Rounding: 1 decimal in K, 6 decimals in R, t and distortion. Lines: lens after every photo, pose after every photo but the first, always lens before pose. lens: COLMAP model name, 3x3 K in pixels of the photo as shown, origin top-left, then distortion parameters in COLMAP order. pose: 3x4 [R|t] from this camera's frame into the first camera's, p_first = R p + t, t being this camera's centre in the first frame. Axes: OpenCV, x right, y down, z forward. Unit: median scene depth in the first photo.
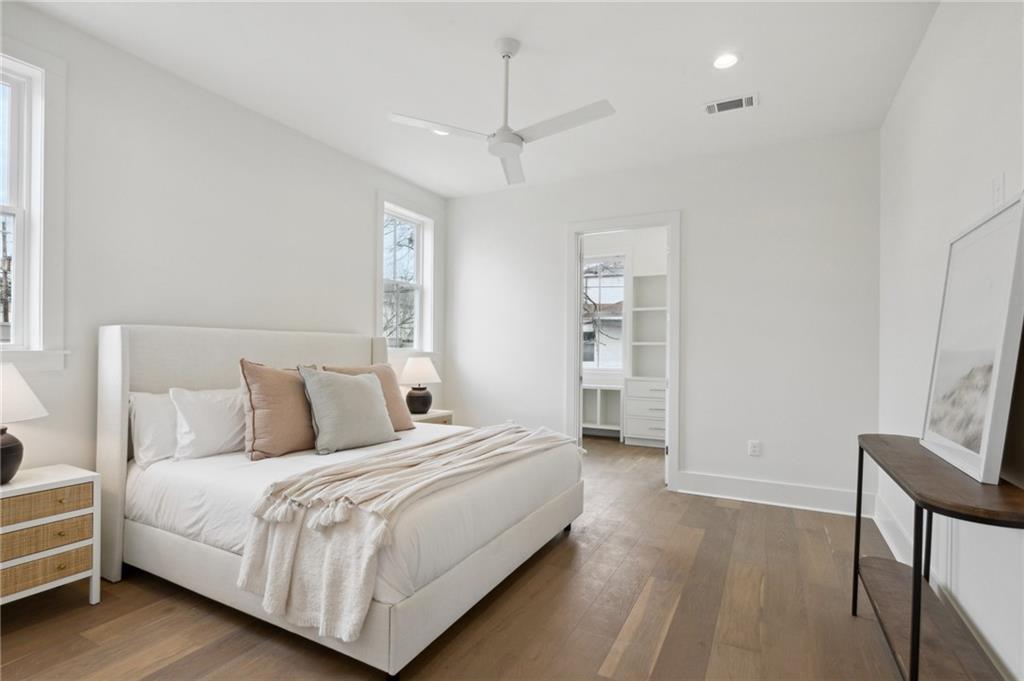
lens RADIAL K [[471.7, 0, 510.7], [0, 471.7, 350.9], [0, 0, 1]] dist [-0.006091, -0.001681]
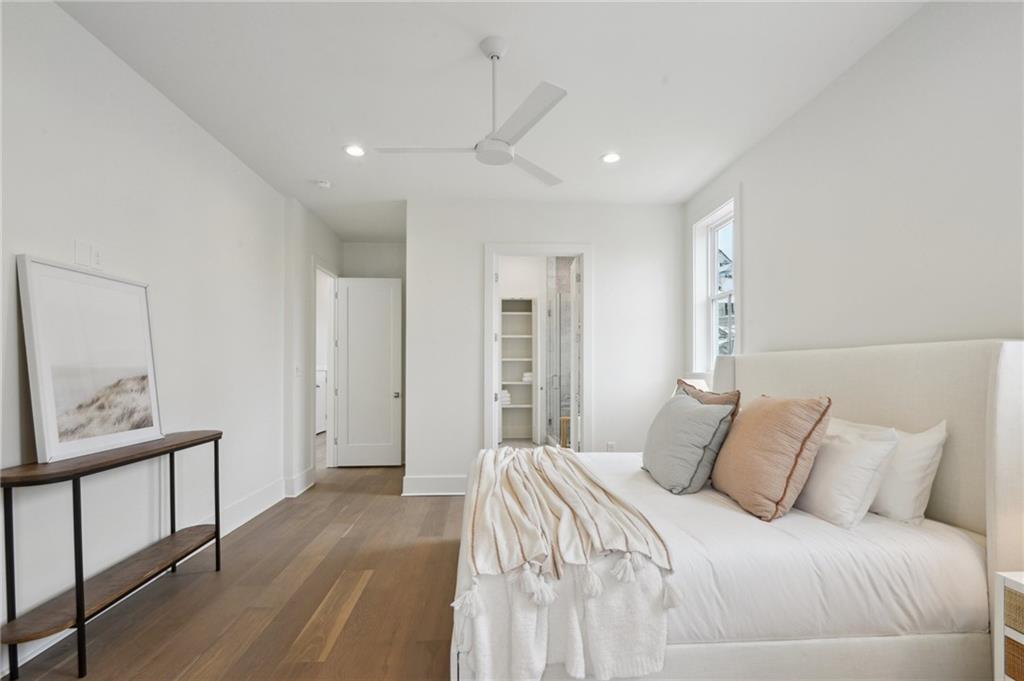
lens RADIAL K [[471.7, 0, 508.9], [0, 471.7, 372.6], [0, 0, 1]] dist [-0.006091, -0.001681]
pose [[-0.847009, -0.010026, -0.531484, 0.251274], [-0.012200, 0.999925, 0.000580, -0.000162], [0.531439, 0.006975, -0.847068, 1.002236]]
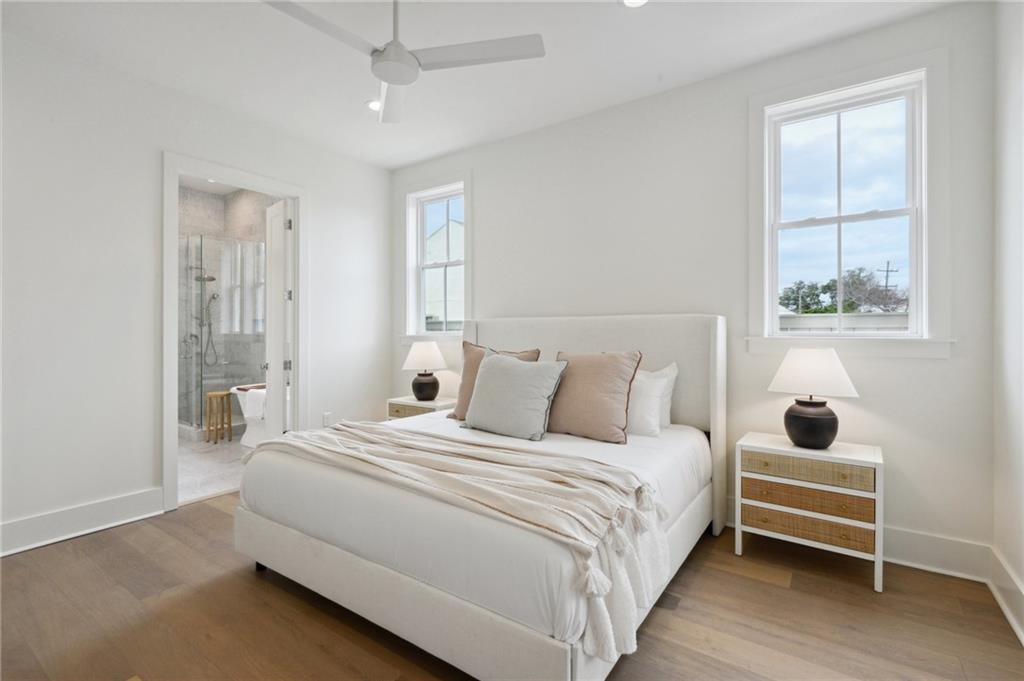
lens RADIAL K [[471.7, 0, 517.9], [0, 471.7, 330.8], [0, 0, 1]] dist [-0.006091, -0.001681]
pose [[-0.106015, -0.017198, -0.994216, 0.403610], [0.000748, 0.999849, -0.017375, 0.003768], [0.994364, -0.002585, -0.105986, 0.710795]]
